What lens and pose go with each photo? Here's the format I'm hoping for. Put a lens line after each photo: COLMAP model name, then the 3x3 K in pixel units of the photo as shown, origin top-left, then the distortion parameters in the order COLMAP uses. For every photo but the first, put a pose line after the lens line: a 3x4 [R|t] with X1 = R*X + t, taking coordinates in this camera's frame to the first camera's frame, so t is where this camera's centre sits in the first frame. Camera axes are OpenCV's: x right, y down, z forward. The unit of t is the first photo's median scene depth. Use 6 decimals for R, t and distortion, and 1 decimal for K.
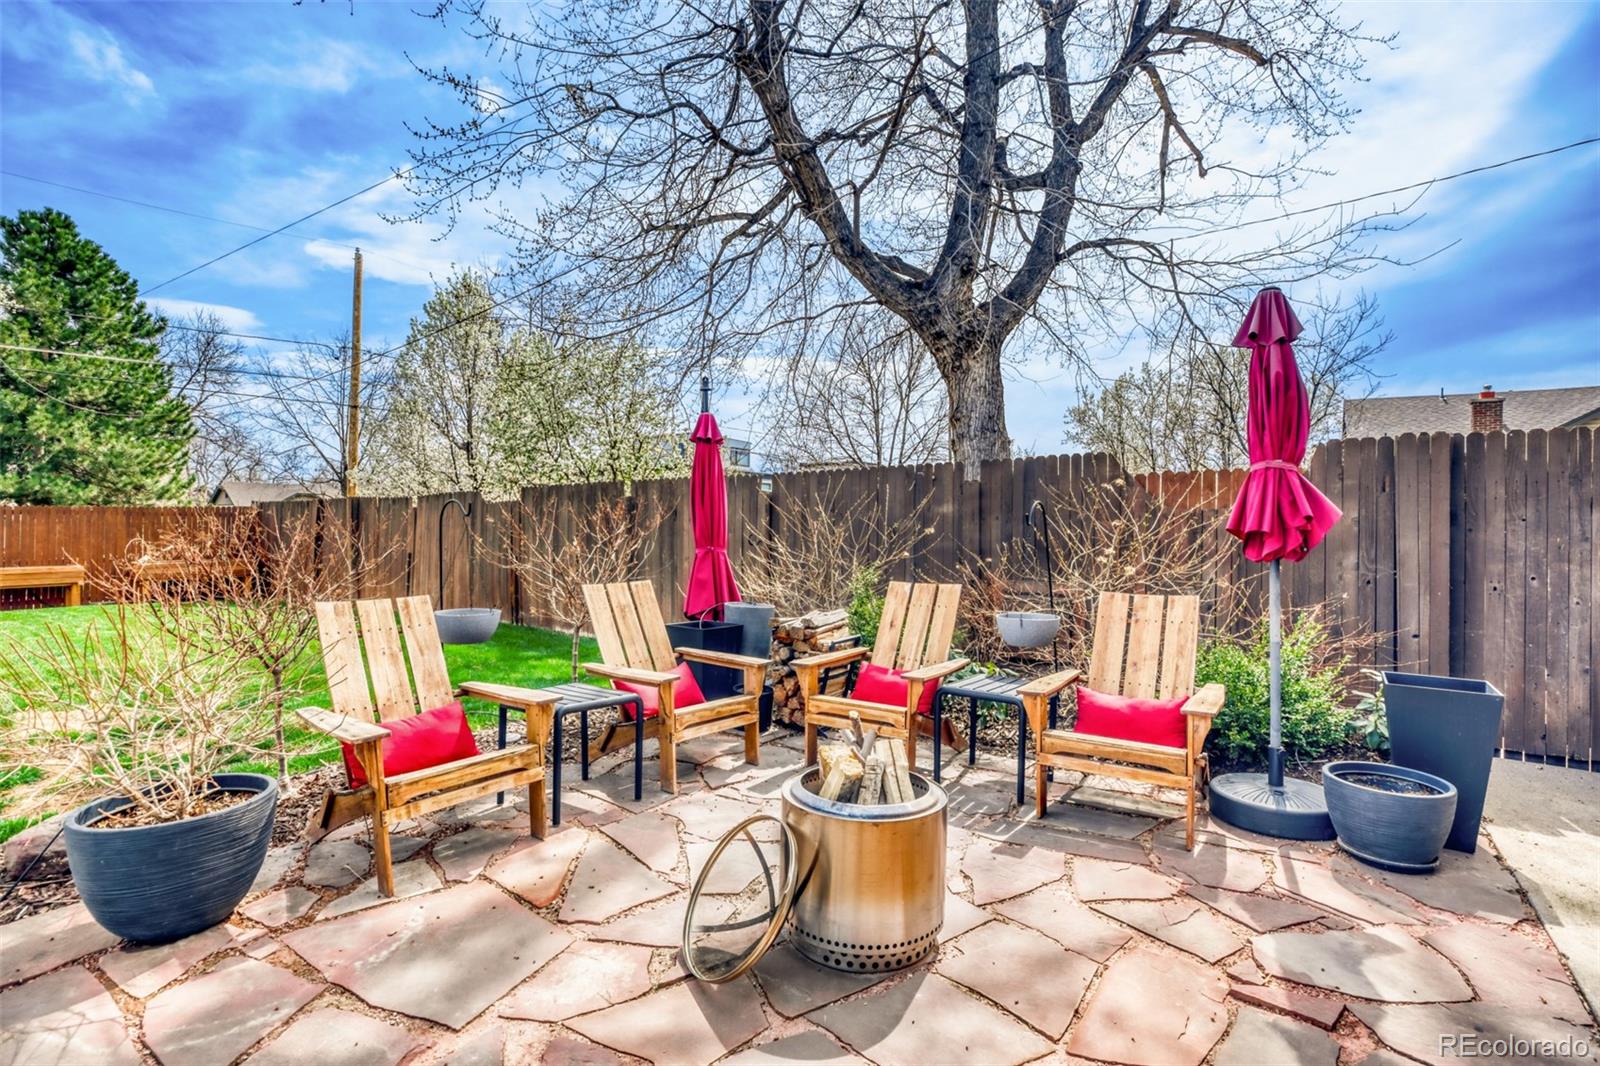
lens RADIAL K [[744.8, 0, 814.3], [0, 744.8, 531.7], [0, 0, 1]] dist [-0.047815, 0.014240]
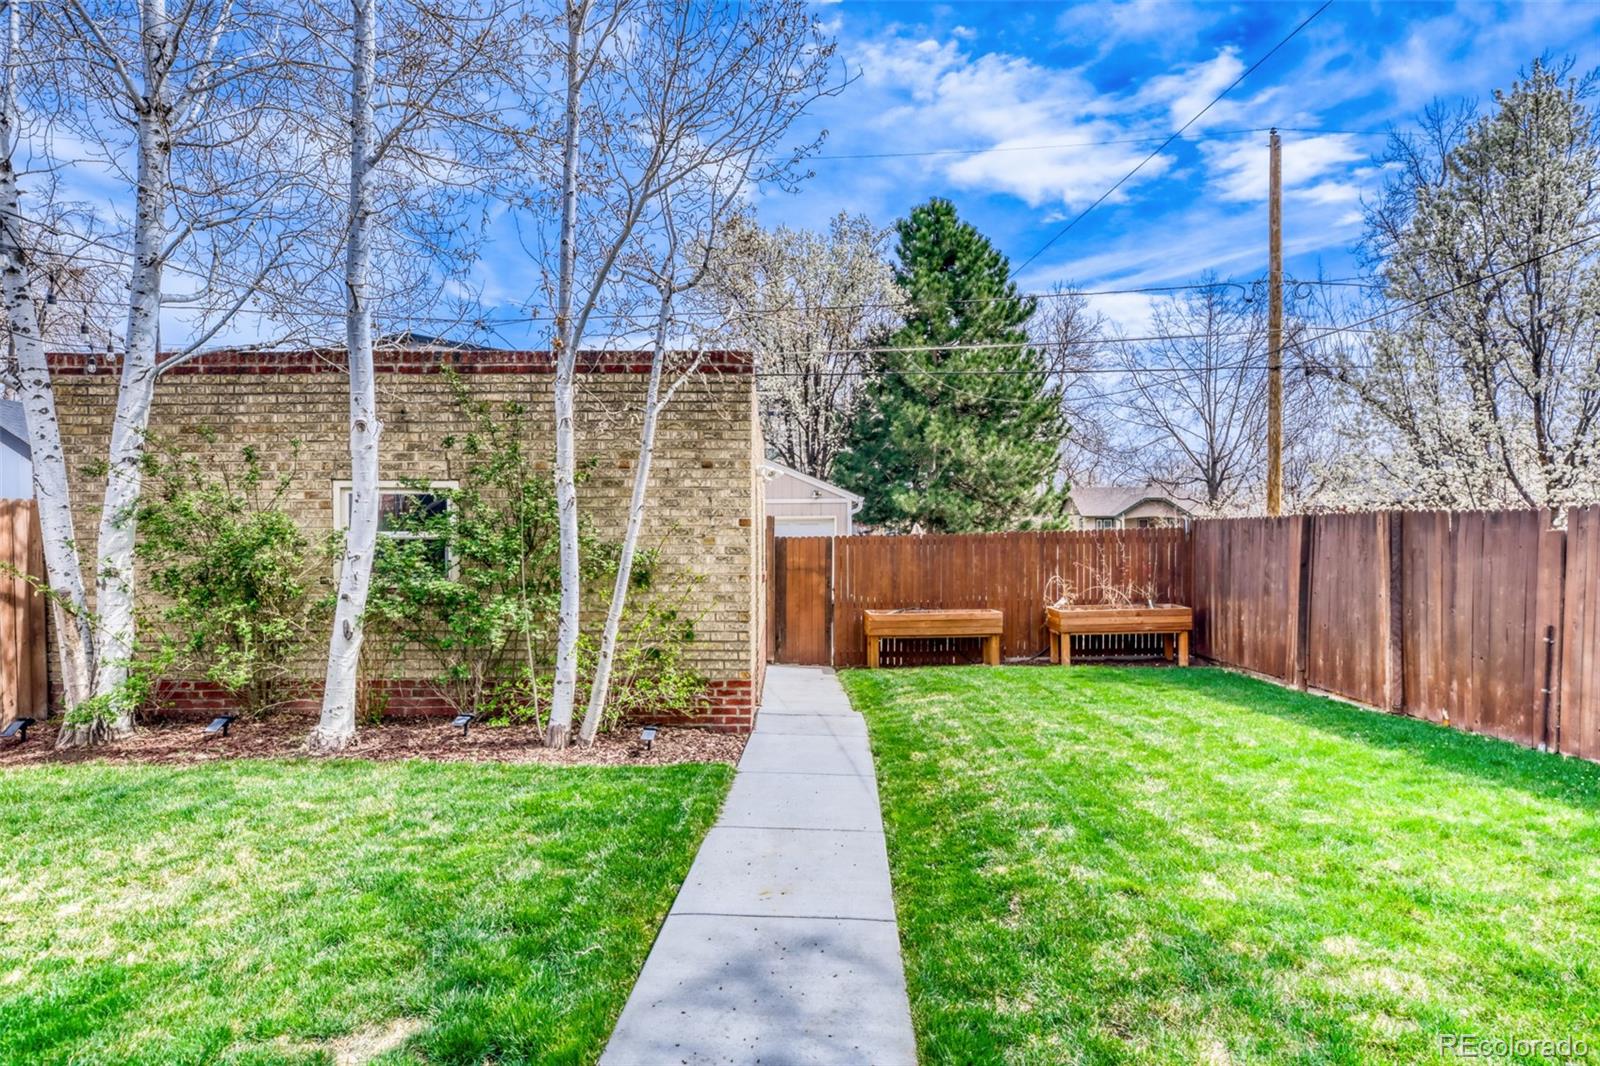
lens RADIAL K [[995.6, 0, 800.0], [0, 995.6, 533.0], [0, 0, 1]] dist [0.000405, 0.000172]
pose [[0.593932, -0.016143, -0.804353, -0.159859], [0.010636, 0.999869, -0.012213, -0.013241], [0.804445, -0.001301, 0.594026, 0.111822]]
